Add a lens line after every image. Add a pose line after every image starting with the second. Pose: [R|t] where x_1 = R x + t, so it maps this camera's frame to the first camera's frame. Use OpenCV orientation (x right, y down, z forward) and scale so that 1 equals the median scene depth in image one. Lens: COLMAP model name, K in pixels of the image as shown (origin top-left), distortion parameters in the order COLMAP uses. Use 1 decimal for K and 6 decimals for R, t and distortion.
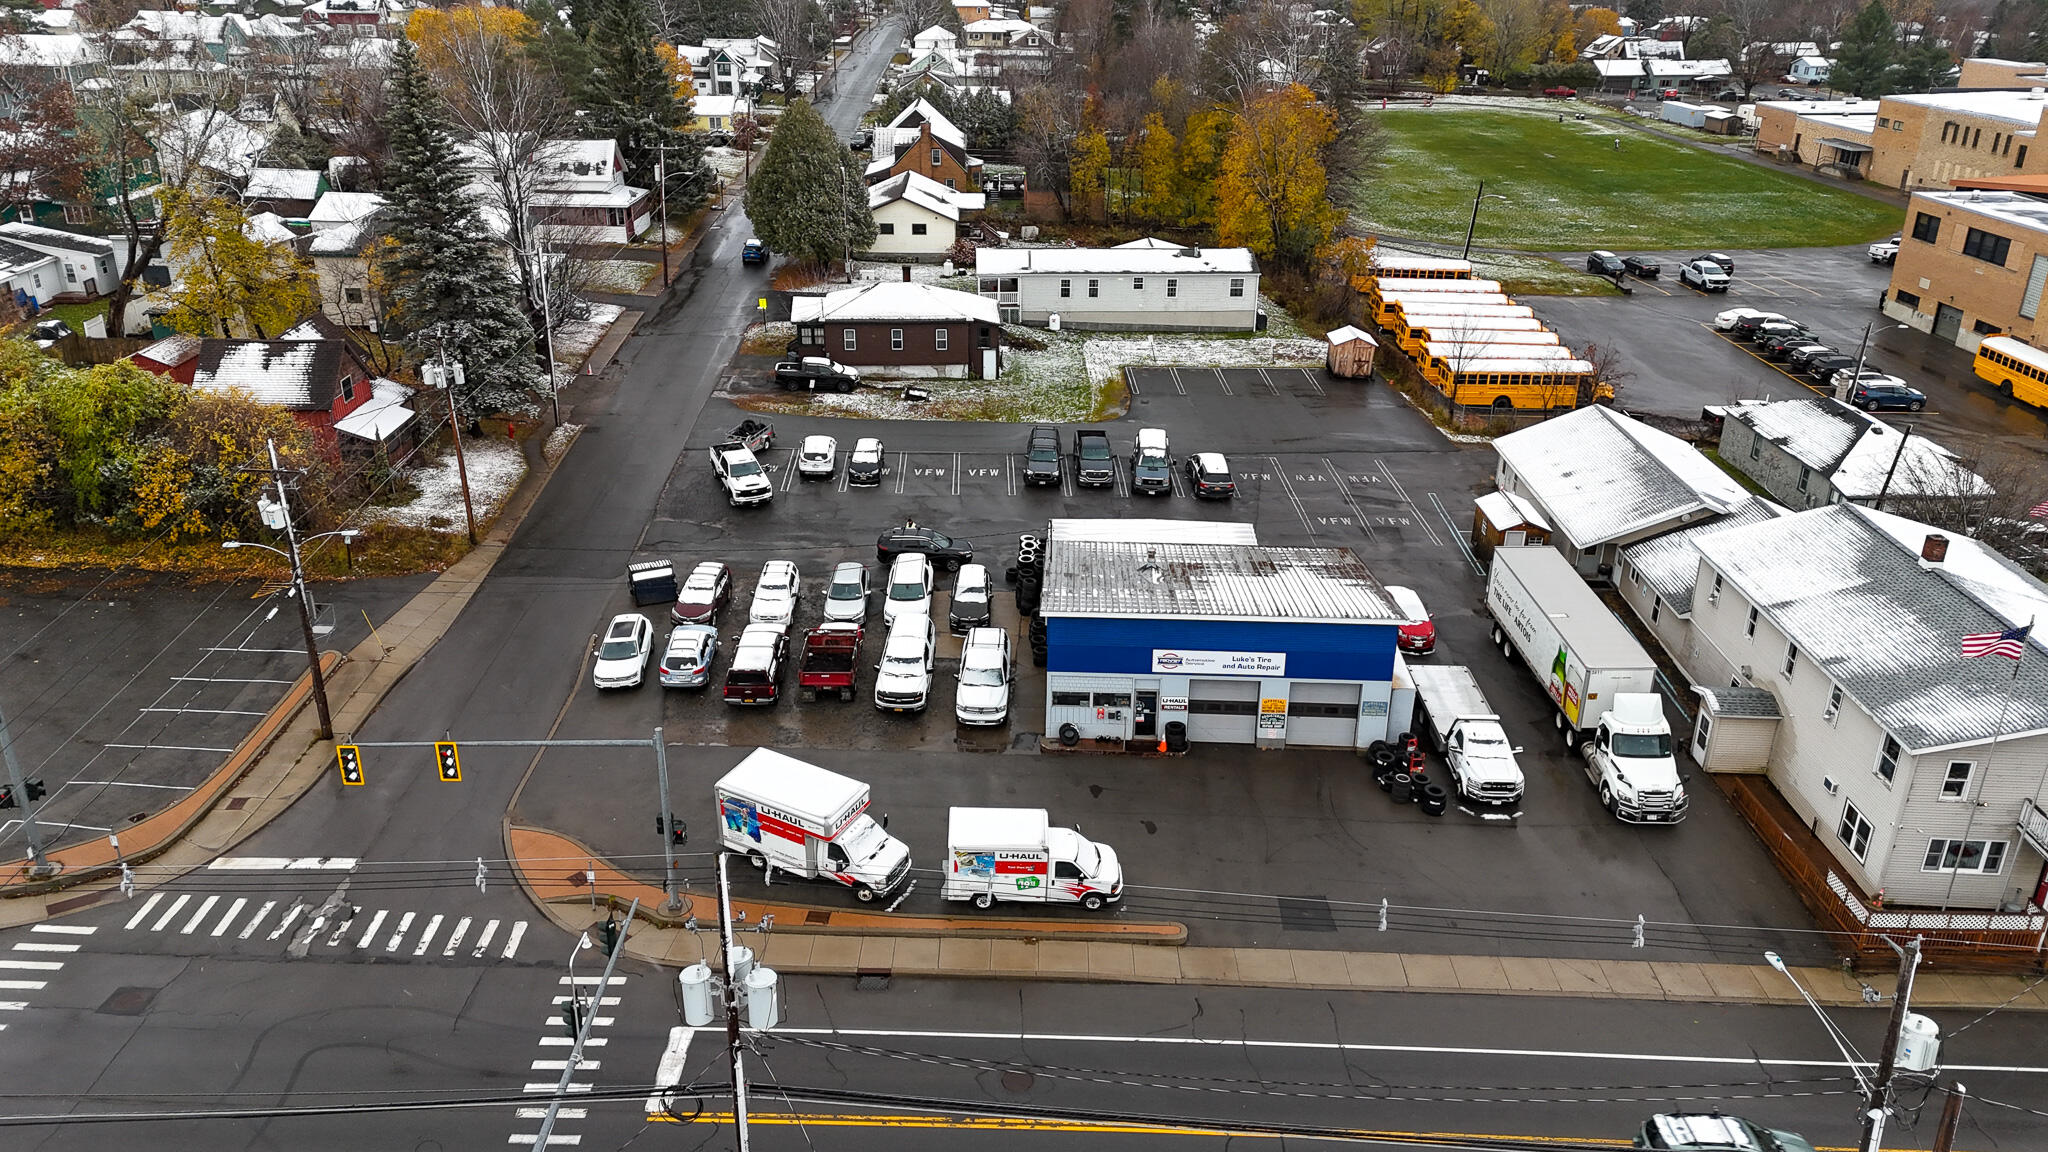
lens RADIAL K [[1481.6, 0, 1019.5], [0, 1481.6, 611.8], [0, 0, 1]] dist [0.108671, -0.078637]
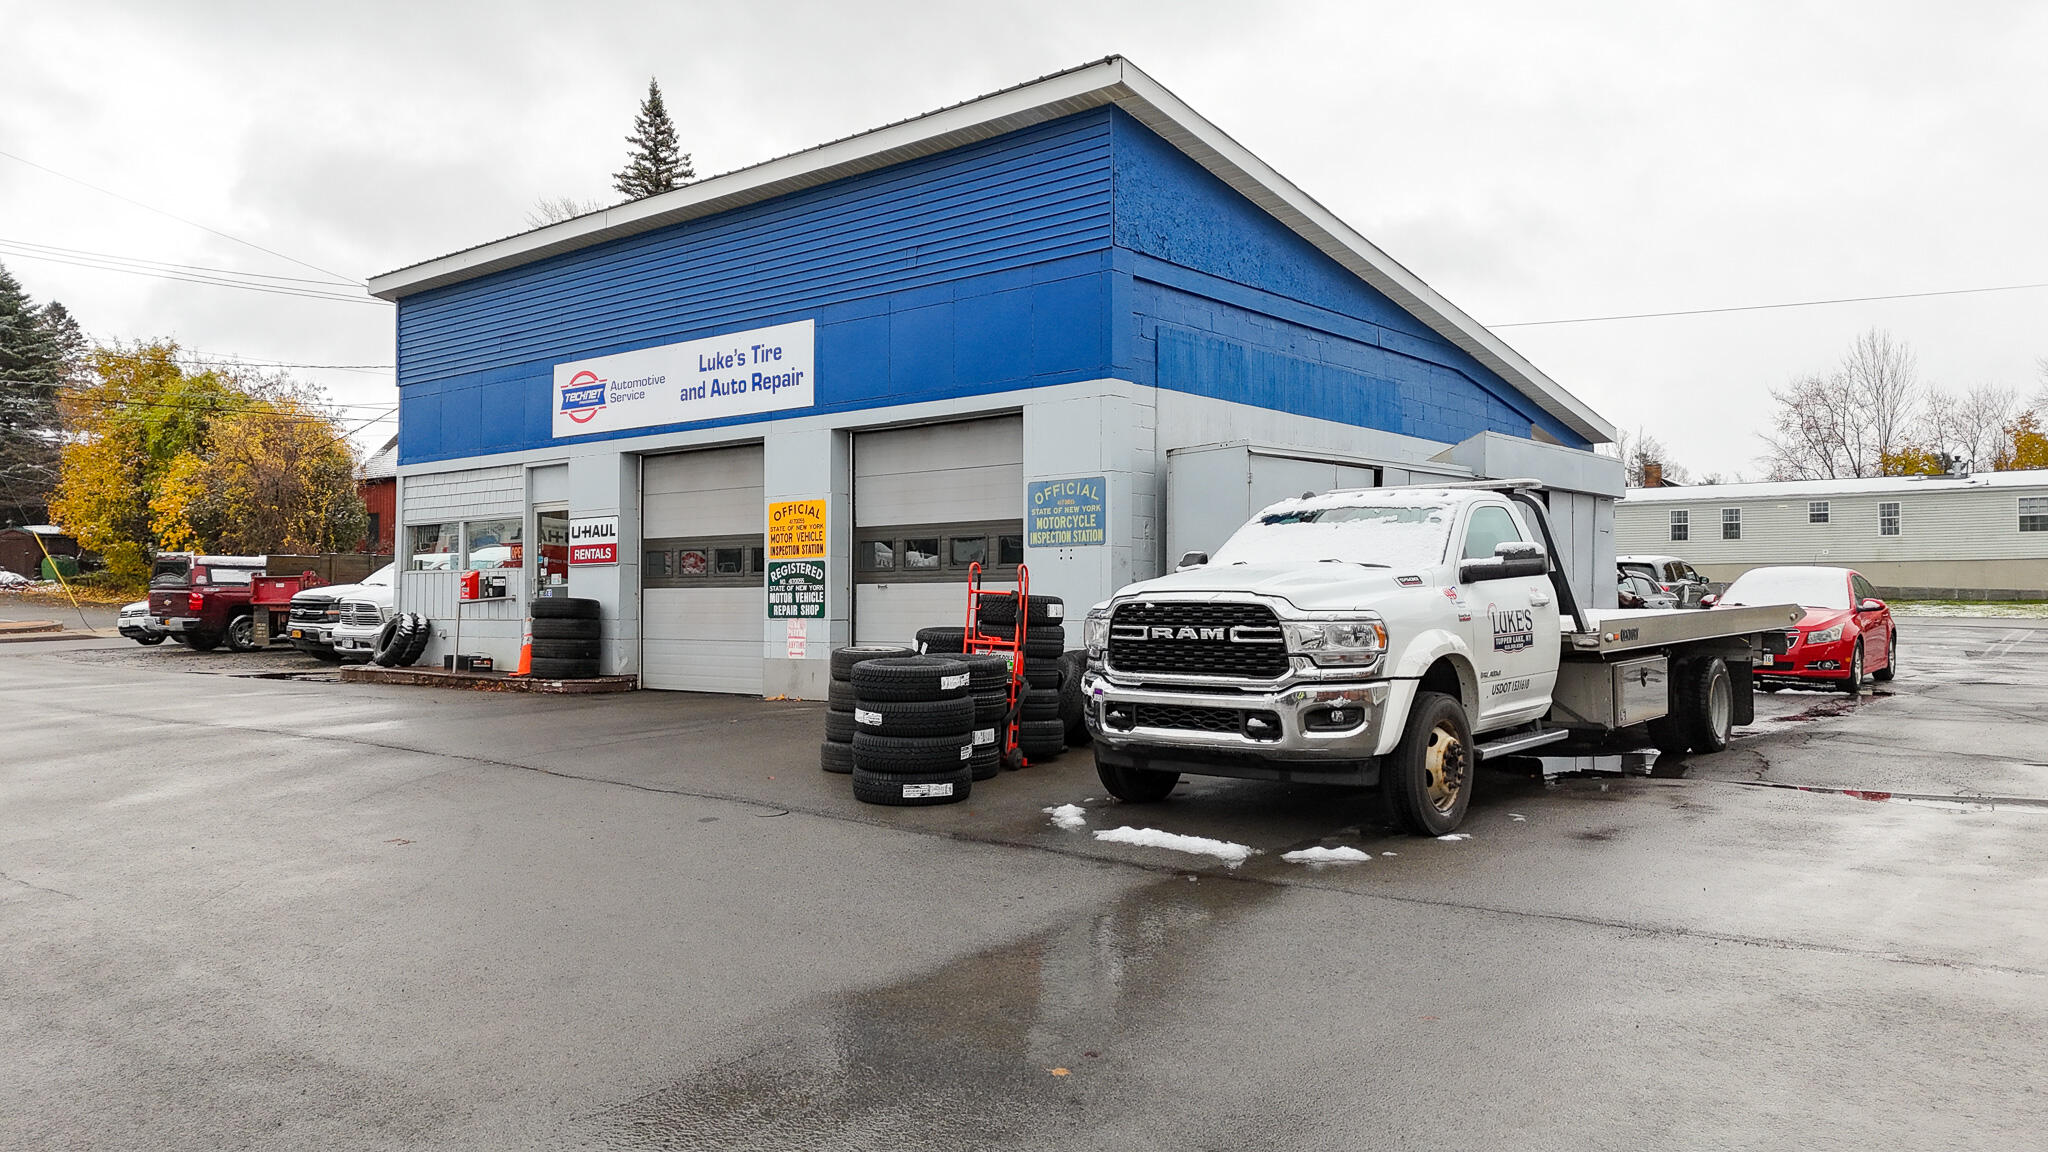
lens RADIAL K [[1495.4, 0, 1027.9], [0, 1495.4, 573.4], [0, 0, 1]] dist [0.113972, -0.143692]
pose [[0.787938, -0.022456, -0.615344, 0.326595], [-0.253475, 0.898907, -0.357374, 0.138742], [0.561163, 0.437564, 0.702591, 0.706312]]
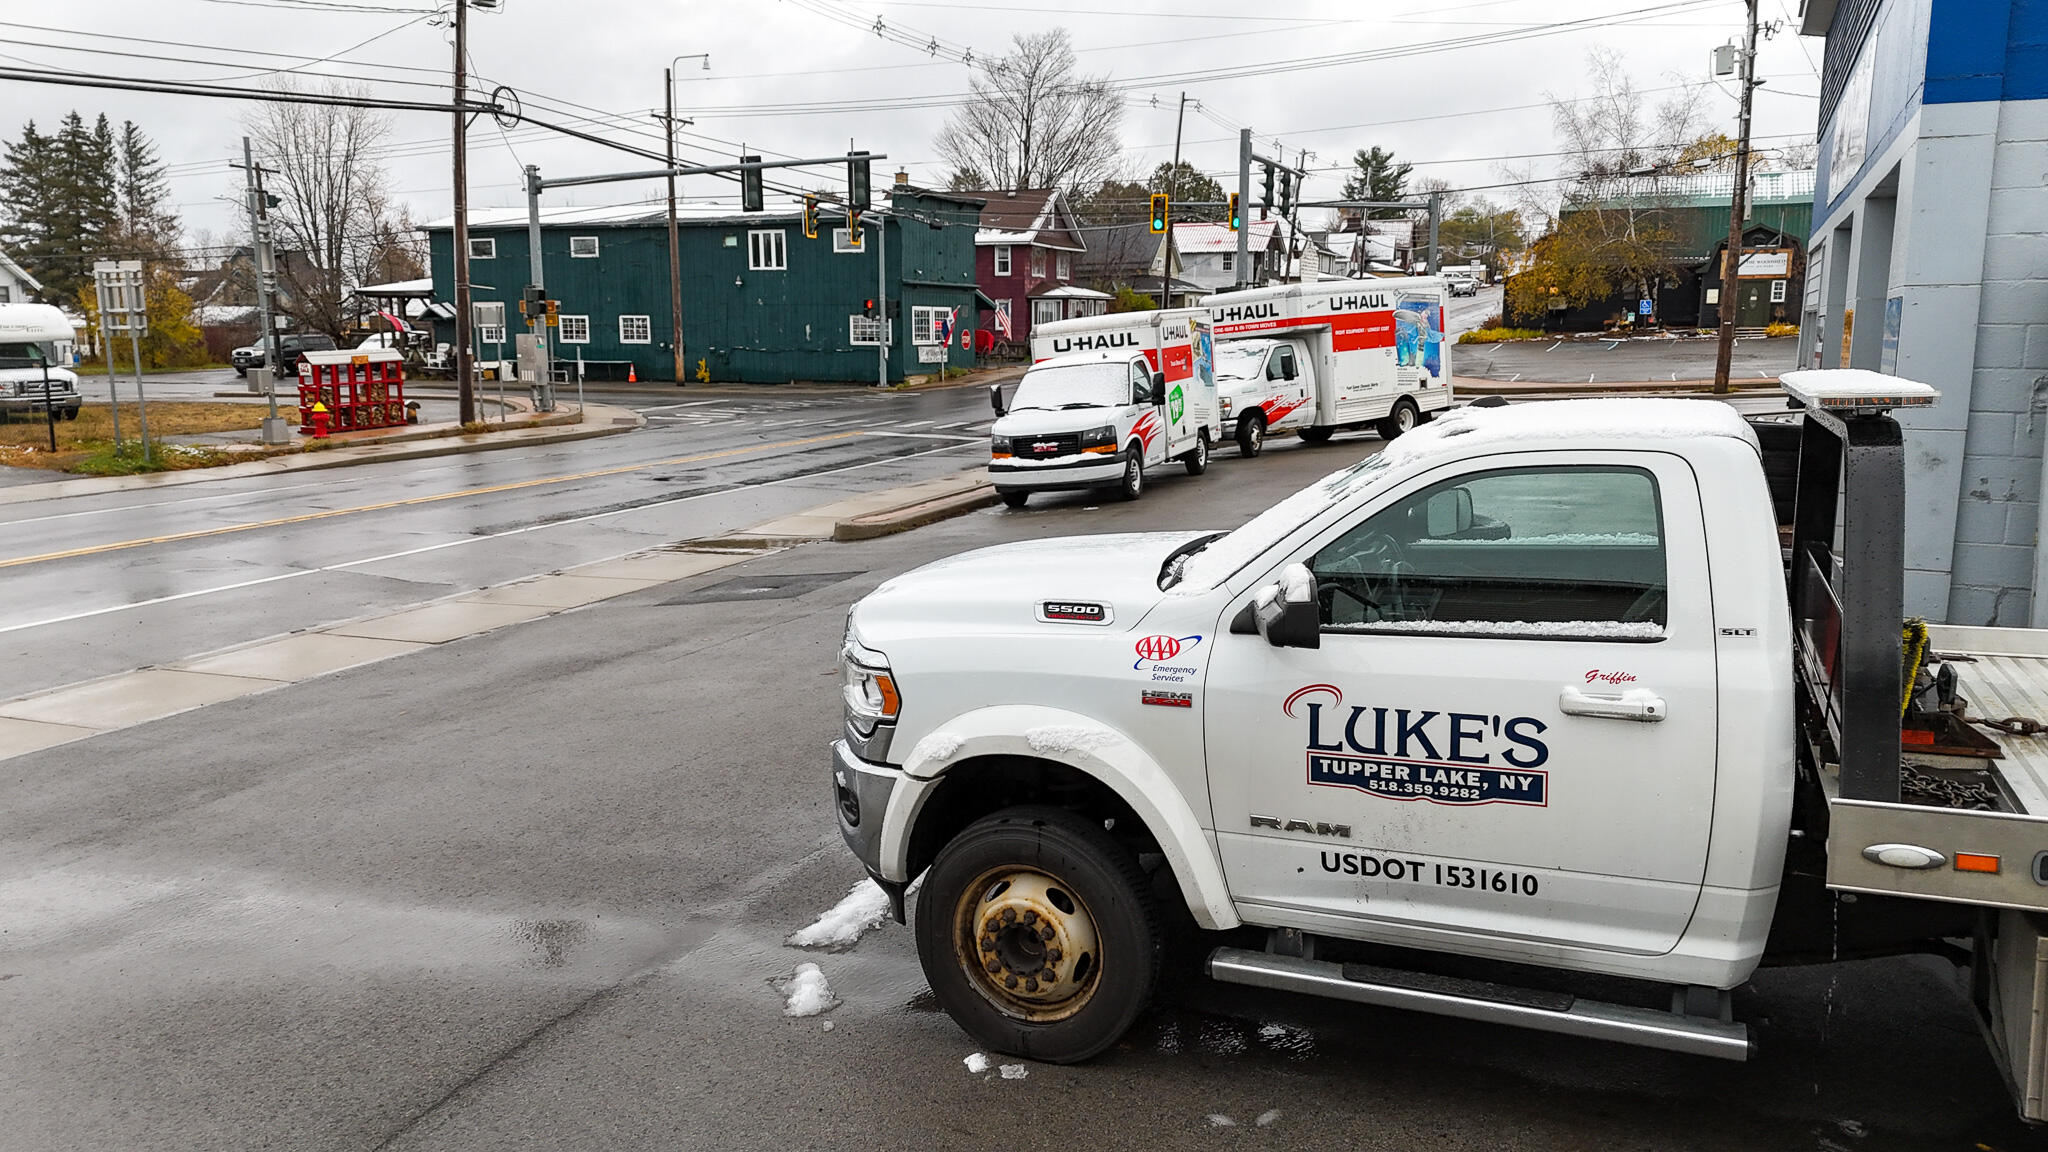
lens RADIAL K [[1495.4, 0, 1027.9], [0, 1495.4, 573.4], [0, 0, 1]] dist [0.113972, -0.143692]
pose [[-0.364014, 0.153194, -0.918708, 0.342869], [-0.395042, 0.867868, 0.301242, 0.060114], [0.843466, 0.472585, -0.255398, 0.832260]]
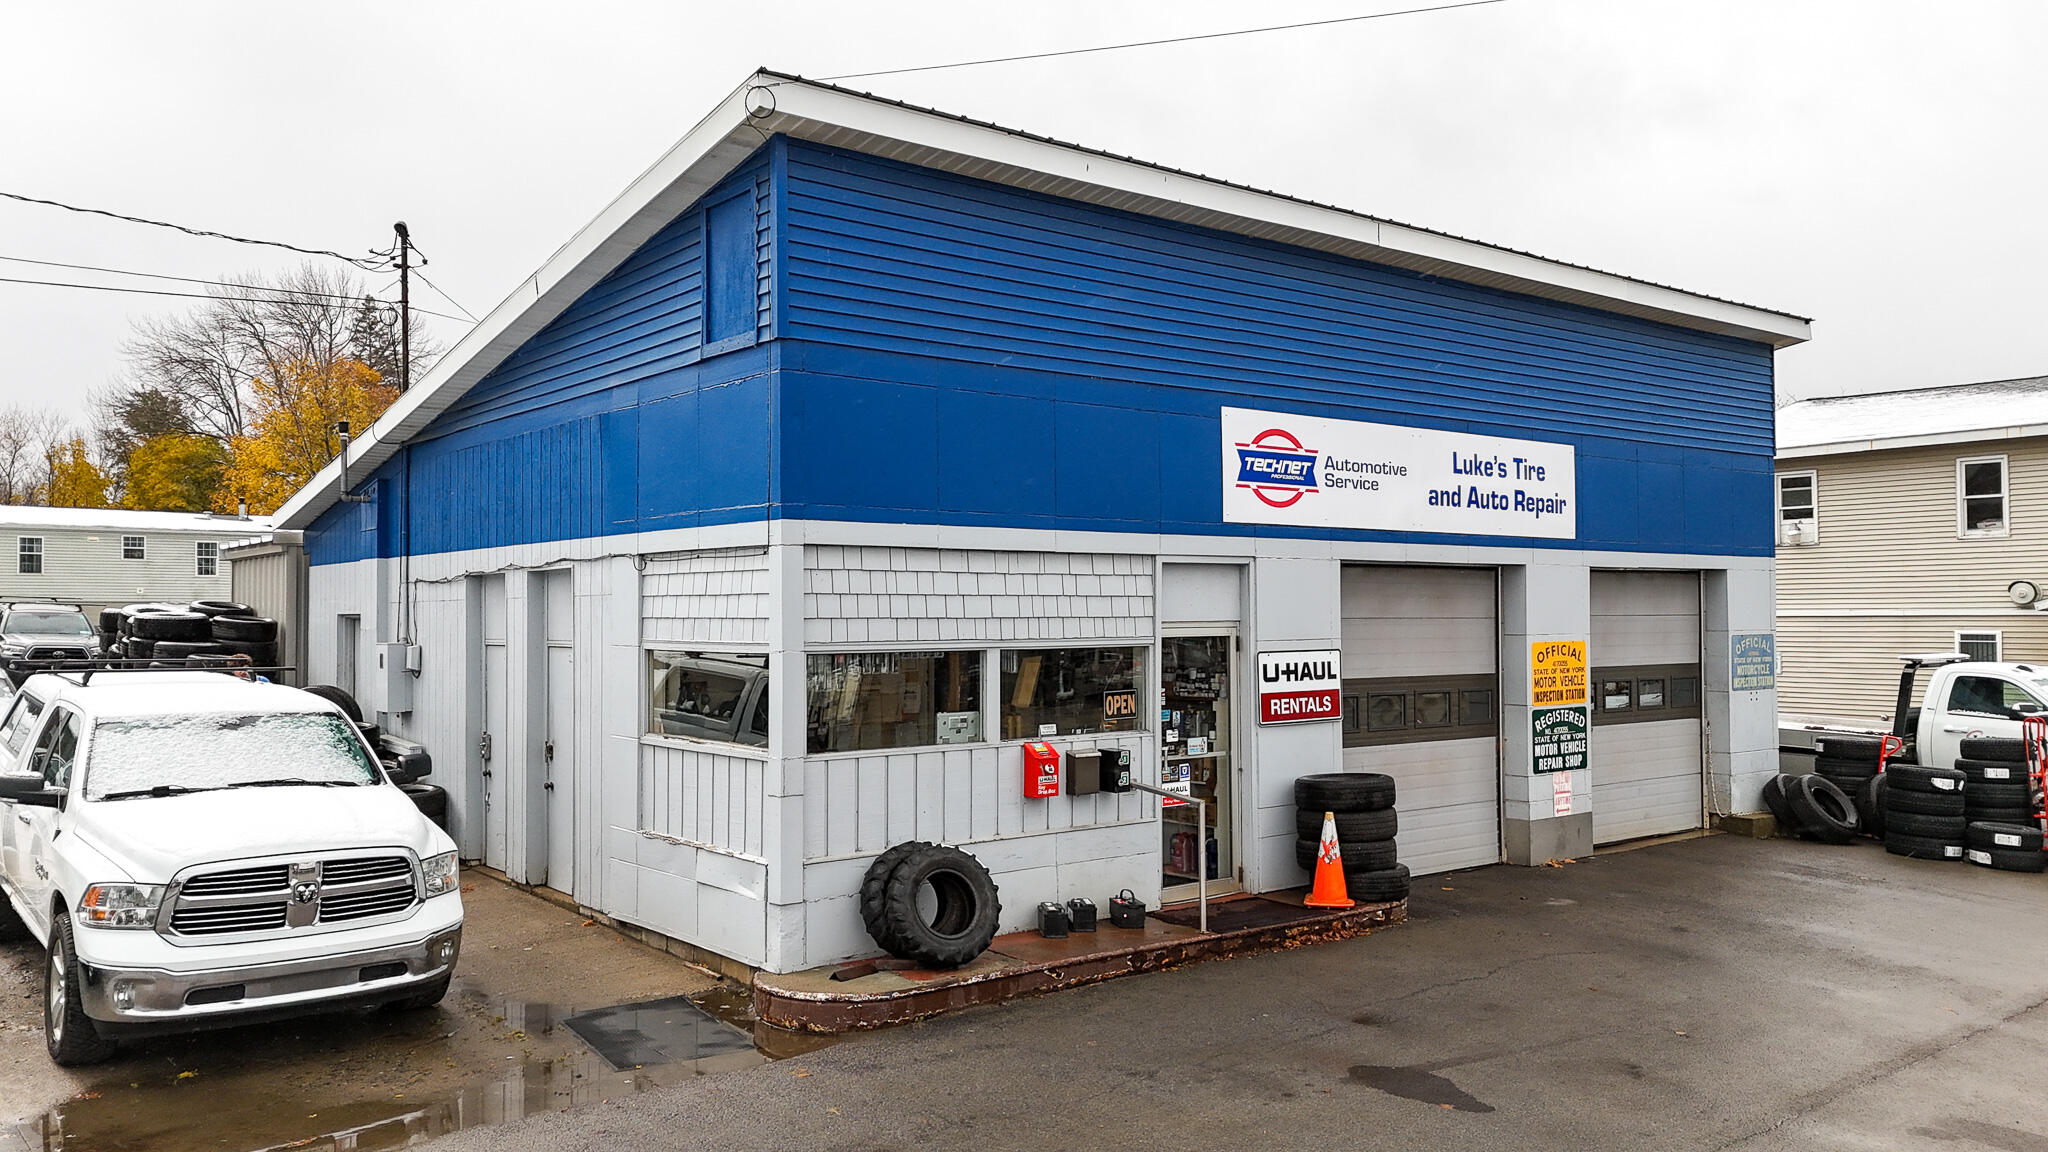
lens RADIAL K [[1510.9, 0, 1001.6], [0, 1510.9, 589.4], [0, 0, 1]] dist [0.128973, -0.147102]
pose [[0.763635, -0.000104, 0.645648, -0.063446], [0.279285, 0.901656, -0.330177, 0.094937], [-0.582118, 0.432455, 0.688565, 0.740808]]
